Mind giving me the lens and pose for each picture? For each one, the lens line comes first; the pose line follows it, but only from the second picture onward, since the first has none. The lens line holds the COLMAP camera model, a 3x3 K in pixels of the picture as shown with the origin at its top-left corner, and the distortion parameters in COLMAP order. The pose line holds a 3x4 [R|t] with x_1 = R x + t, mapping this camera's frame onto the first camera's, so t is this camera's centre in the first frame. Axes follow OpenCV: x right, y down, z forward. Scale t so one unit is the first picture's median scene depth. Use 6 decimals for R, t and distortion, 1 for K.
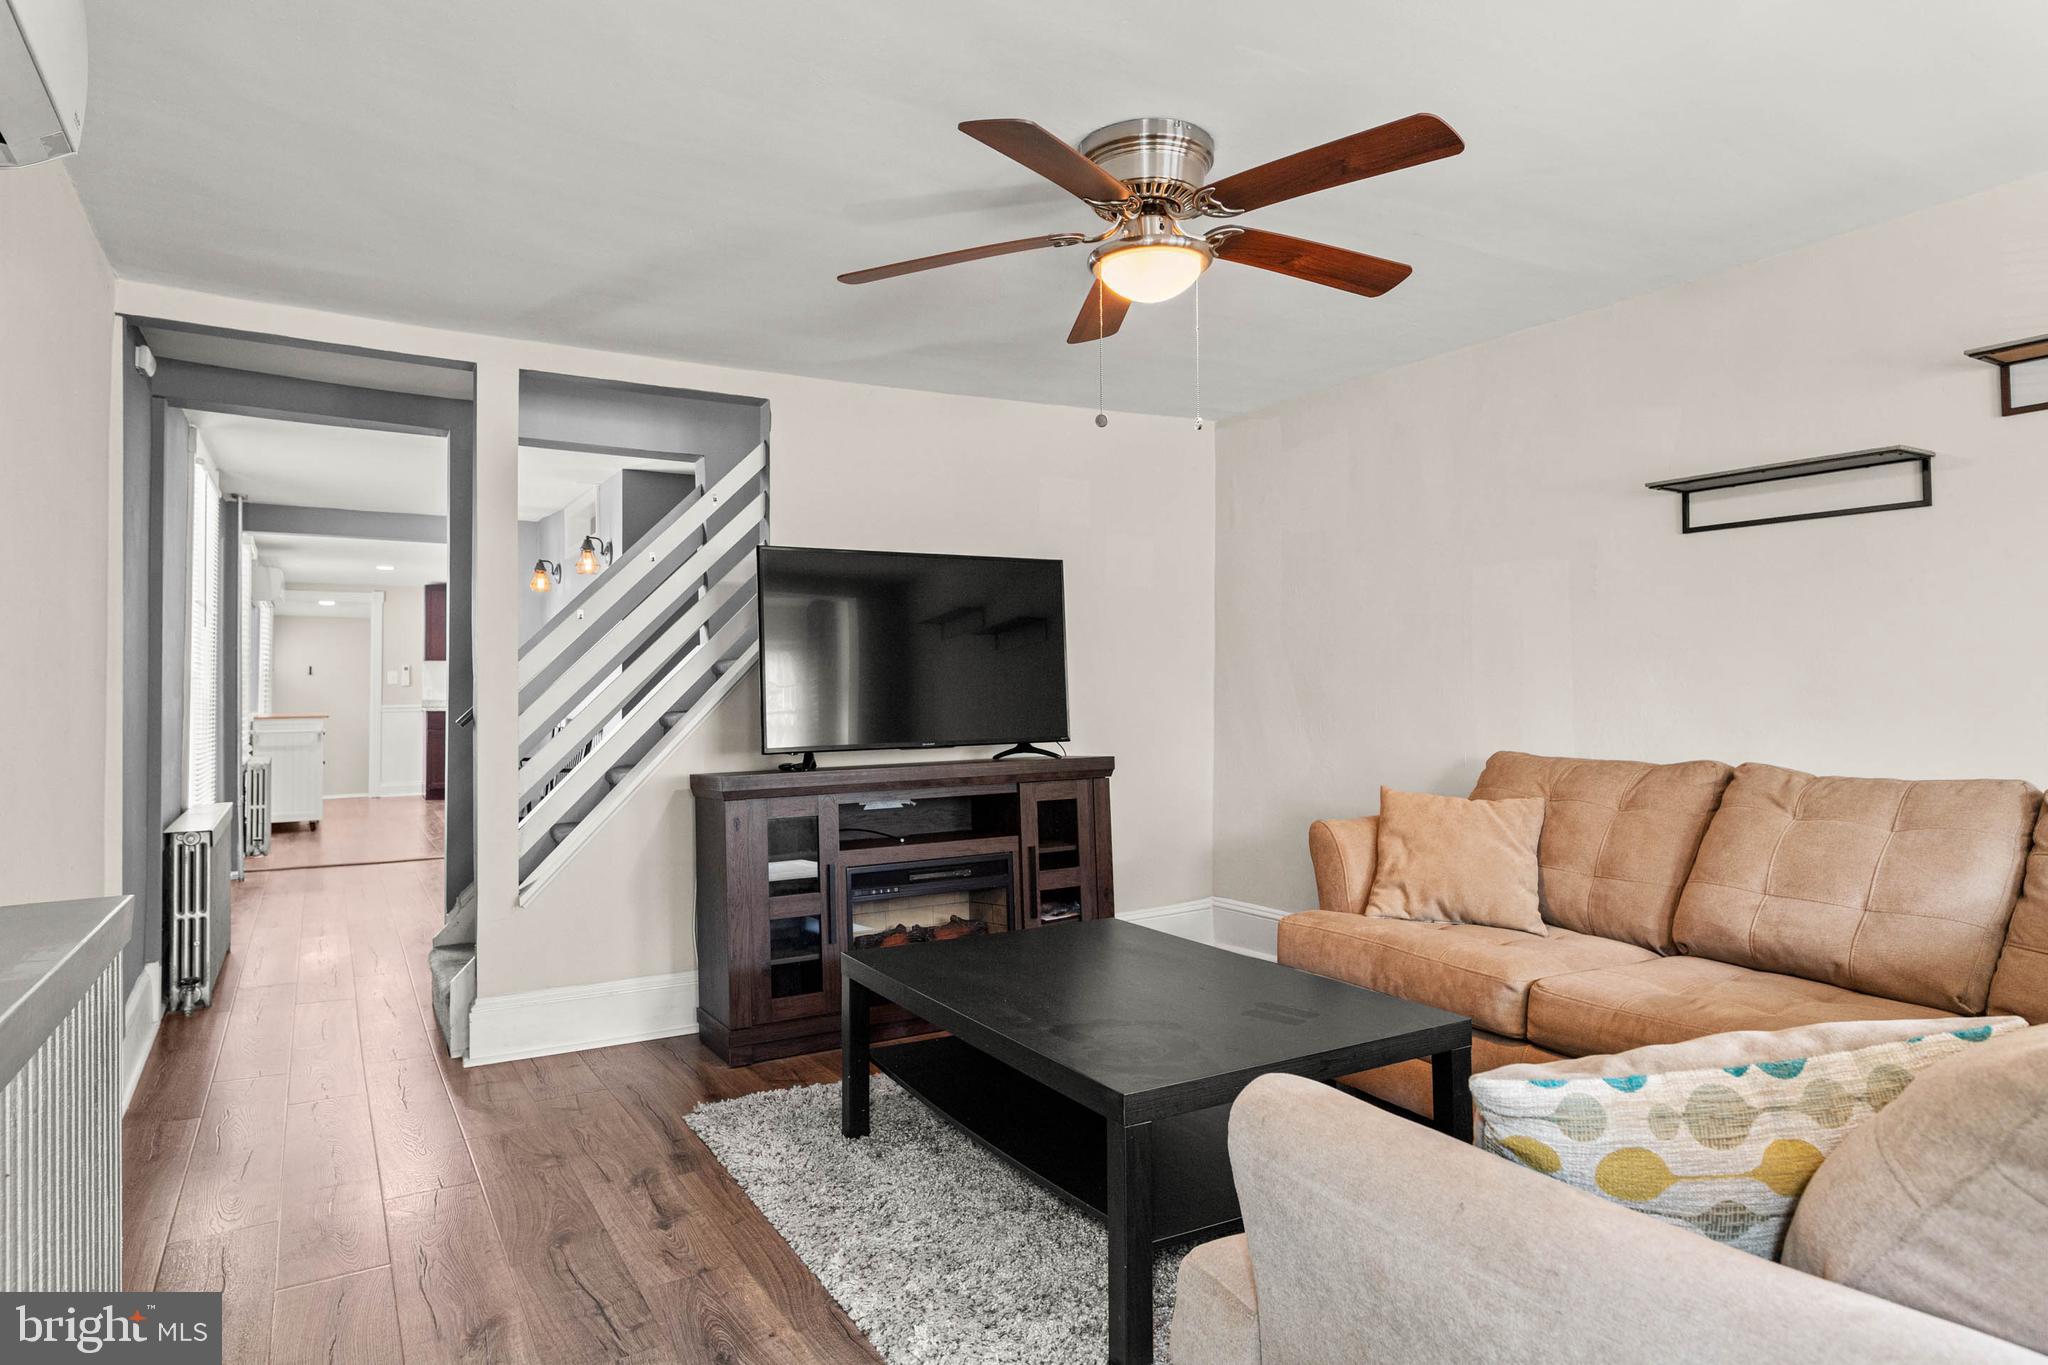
lens RADIAL K [[1181.9, 0, 1035.1], [0, 1181.9, 676.1], [0, 0, 1]] dist [-0.002758, 0.001203]
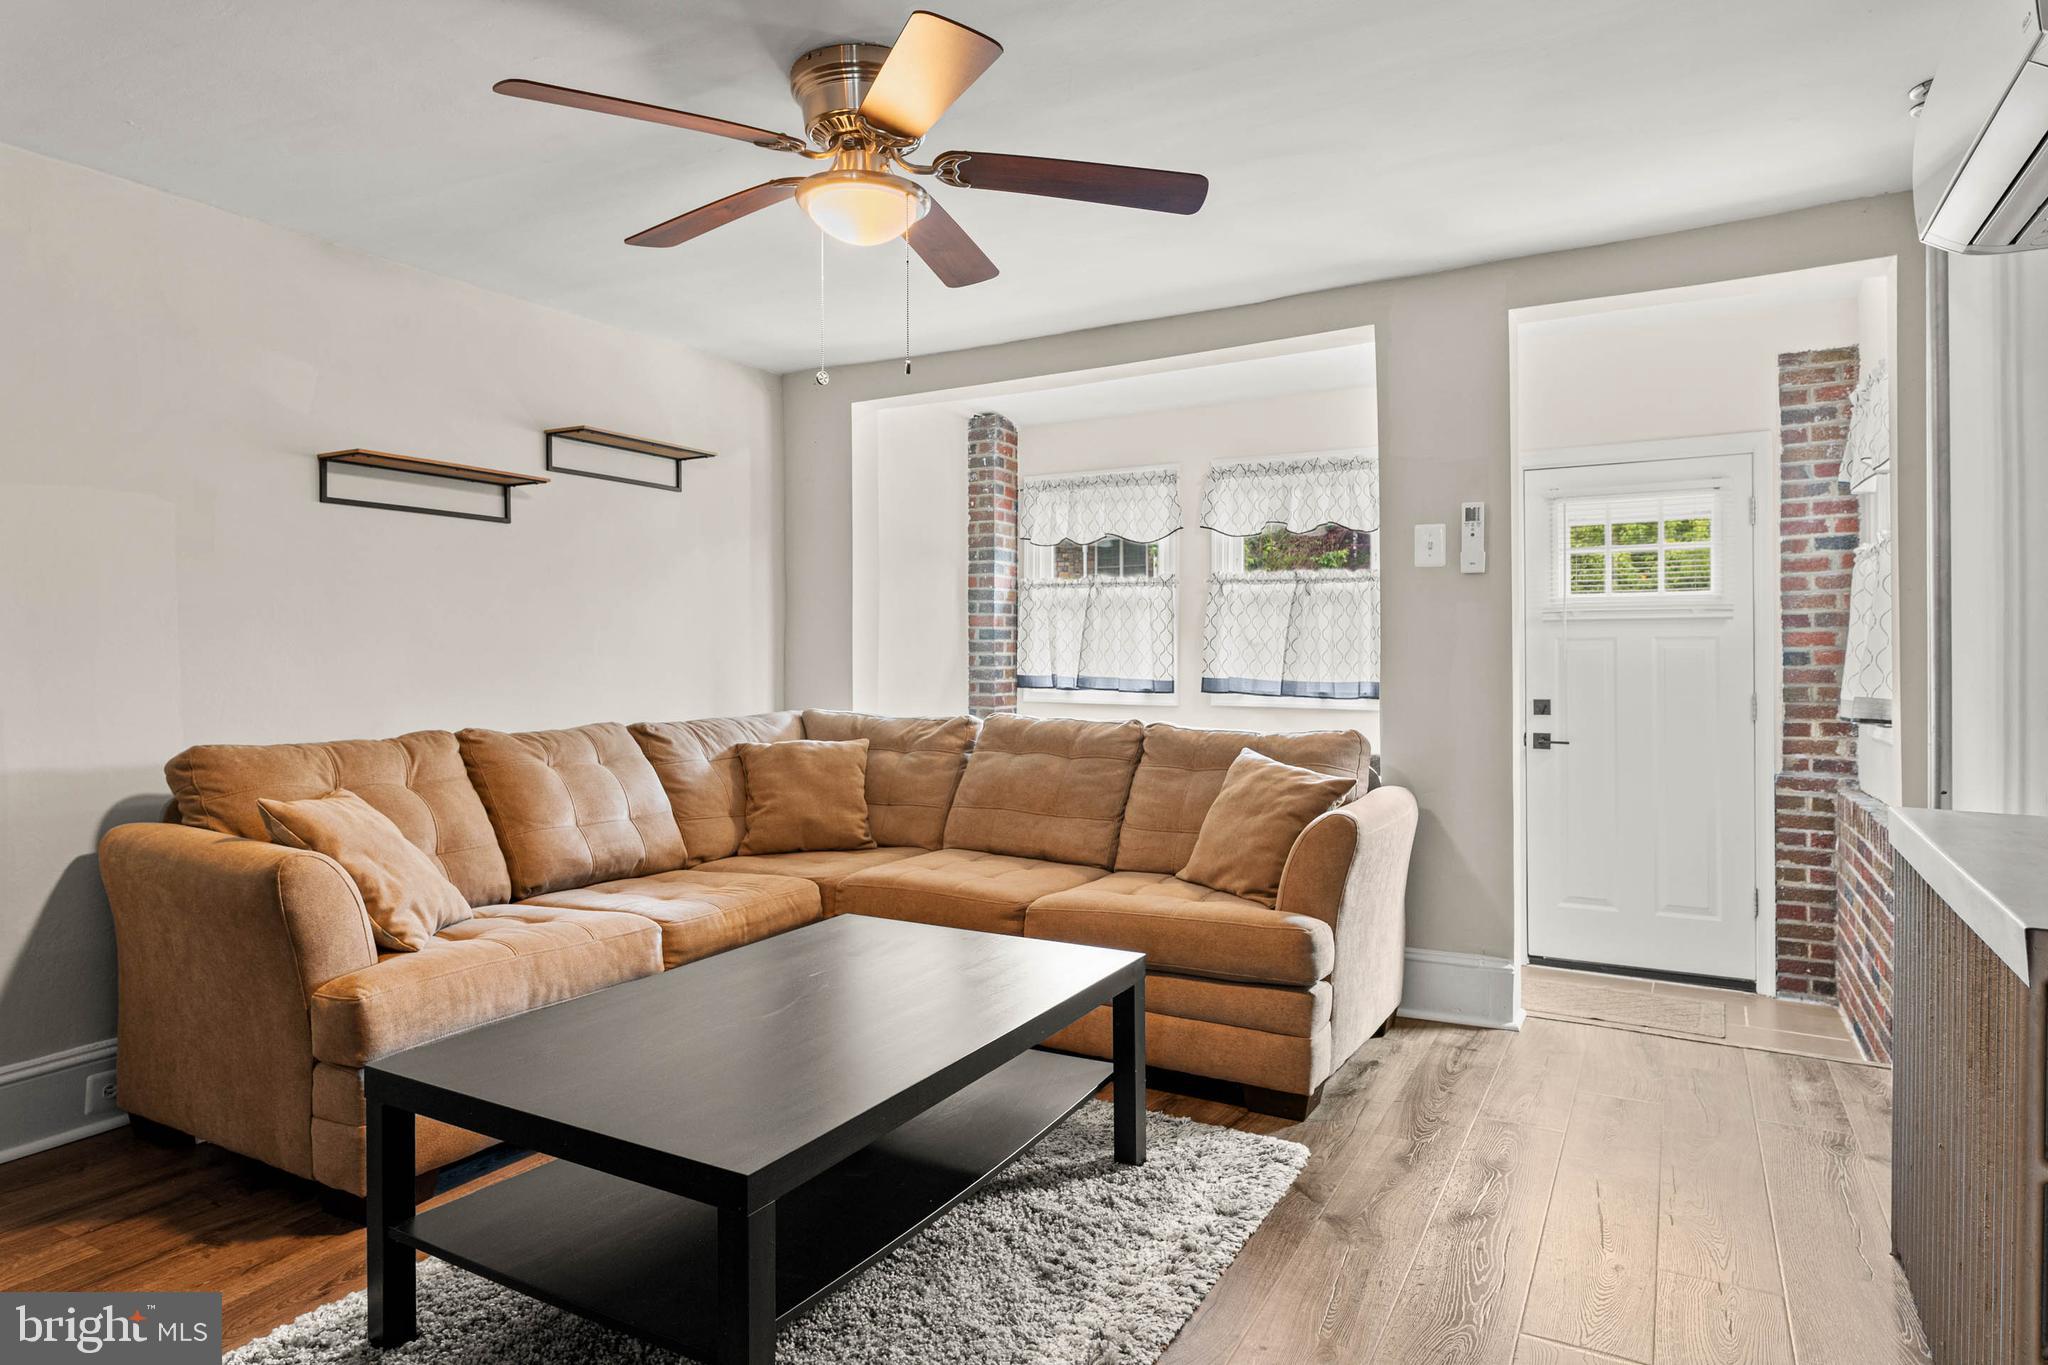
lens RADIAL K [[1181.9, 0, 1021.6], [0, 1181.9, 641.6], [0, 0, 1]] dist [-0.002758, 0.001203]
pose [[-0.504500, 0.013612, 0.863305, -0.651402], [-0.010842, 0.999697, -0.022098, 0.010430], [-0.863344, -0.020508, -0.504199, 1.138695]]
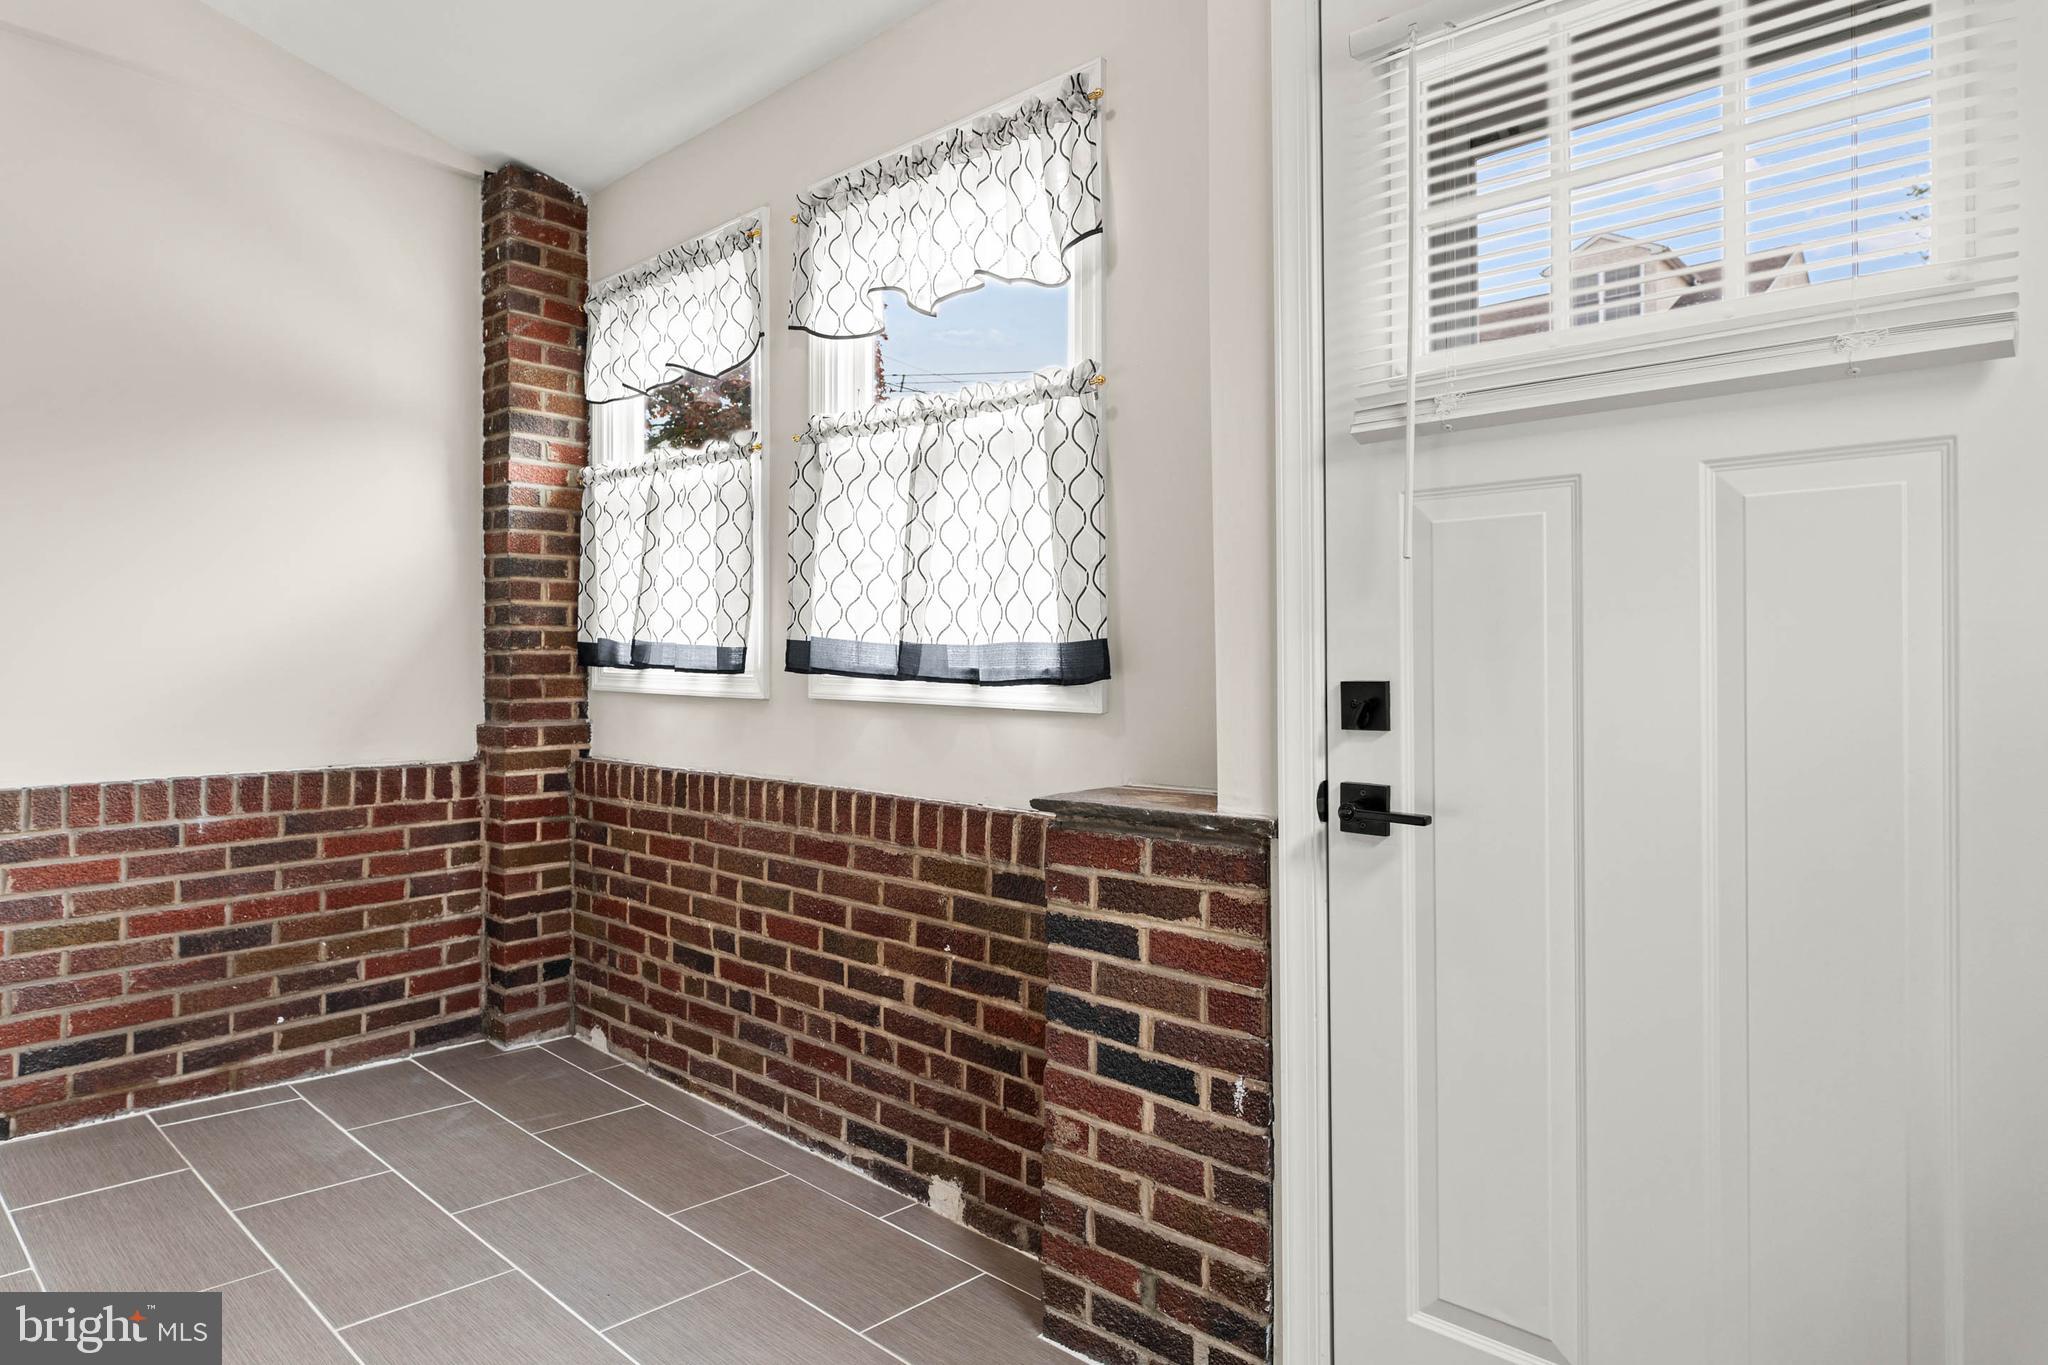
lens RADIAL K [[1181.9, 0, 1028.7], [0, 1181.9, 653.5], [0, 0, 1]] dist [-0.002758, 0.001203]
pose [[-0.283291, 0.004128, 0.959025, -0.619174], [-0.009269, 0.999932, -0.007042, 0.012000], [-0.958989, -0.010884, -0.283234, 1.074639]]
